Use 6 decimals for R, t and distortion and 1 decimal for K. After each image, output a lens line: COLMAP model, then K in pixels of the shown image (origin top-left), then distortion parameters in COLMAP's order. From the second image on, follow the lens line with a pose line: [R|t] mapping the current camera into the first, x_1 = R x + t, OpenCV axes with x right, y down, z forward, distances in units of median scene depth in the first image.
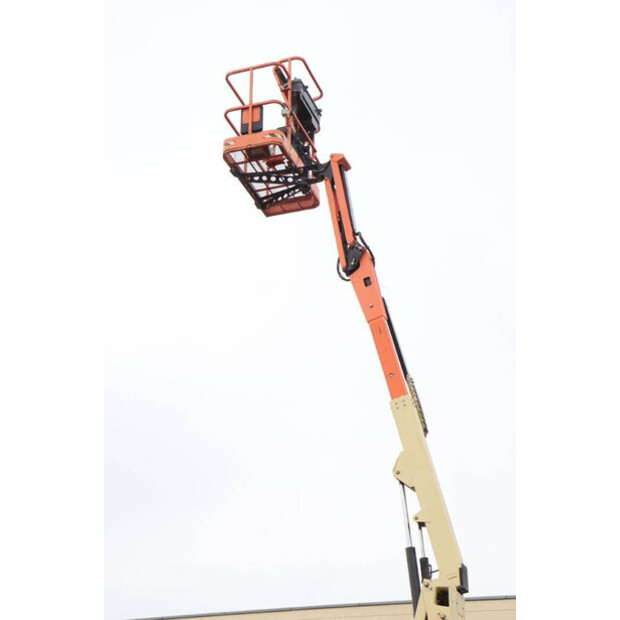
lens RADIAL K [[1312.4, 0, 309.5], [0, 1312.4, 308.8], [0, 0, 1]] dist [0.291133, 0.000000]
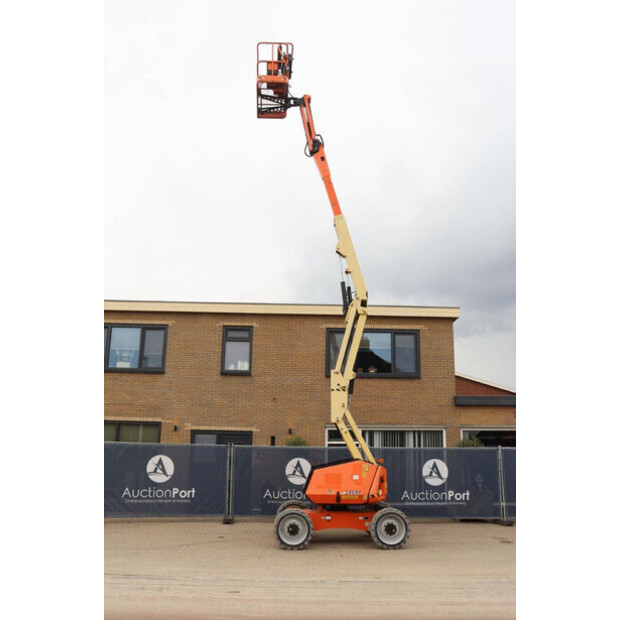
lens RADIAL K [[563.5, 0, 308.9], [0, 563.5, 314.6], [0, 0, 1]] dist [-0.095400, 0.000000]
pose [[0.912891, 0.070920, 0.401995, -0.359819], [-0.161692, 0.967064, 0.196576, 0.054106], [-0.374814, -0.244452, 0.894292, 0.147569]]
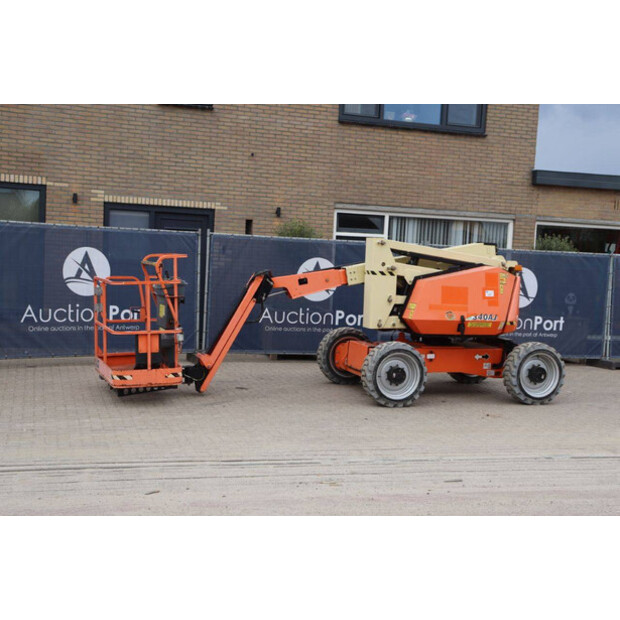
lens RADIAL K [[906.5, 0, 316.3], [0, 906.5, 308.7], [0, 0, 1]] dist [0.078955, 0.000000]
pose [[0.753971, -0.041931, 0.655569, -0.613791], [-0.308834, 0.858170, 0.410080, 0.158600], [-0.579785, -0.511650, 0.634085, 0.360836]]
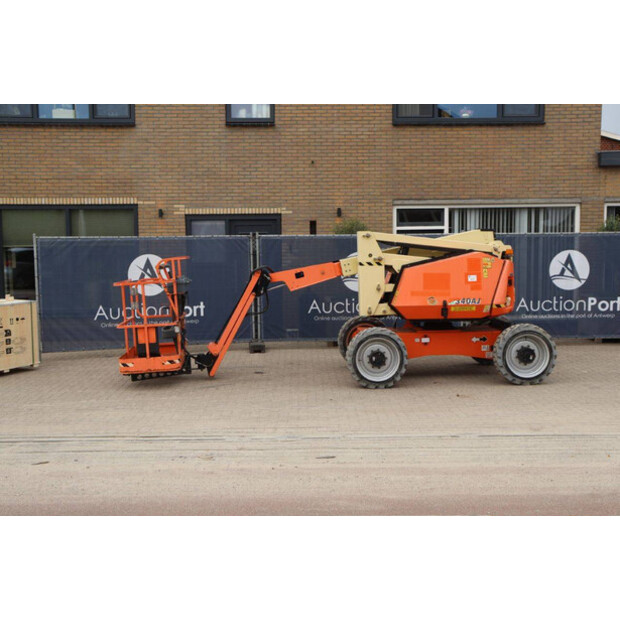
lens RADIAL K [[812.2, 0, 309.3], [0, 812.2, 313.0], [0, 0, 1]] dist [0.027847, 0.000000]
pose [[0.909344, -0.080882, 0.408106, -0.404782], [-0.143416, 0.859858, 0.489976, 0.111525], [-0.390544, -0.504086, 0.770307, 0.252865]]
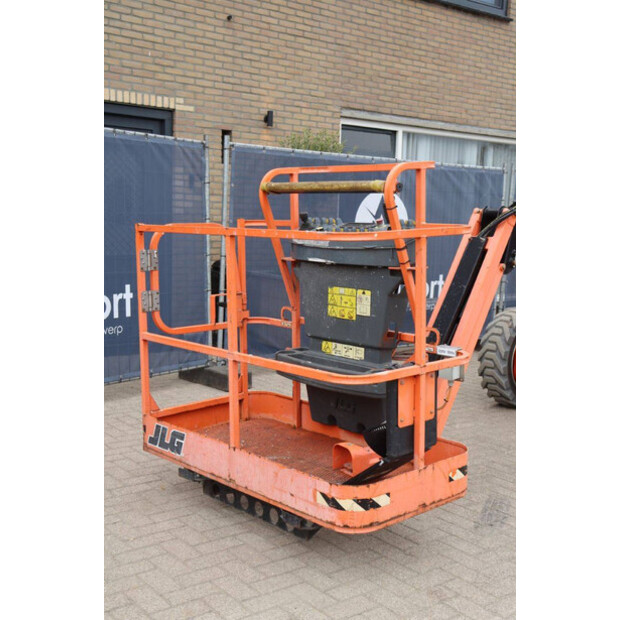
lens RADIAL K [[838.0, 0, 312.6], [0, 838.0, 307.5], [0, 0, 1]] dist [0.039728, 0.000000]
pose [[0.469734, -0.115122, 0.875270, -0.463437], [-0.400666, 0.855666, 0.327571, 0.436041], [-0.786649, -0.504562, 0.355810, 0.844223]]
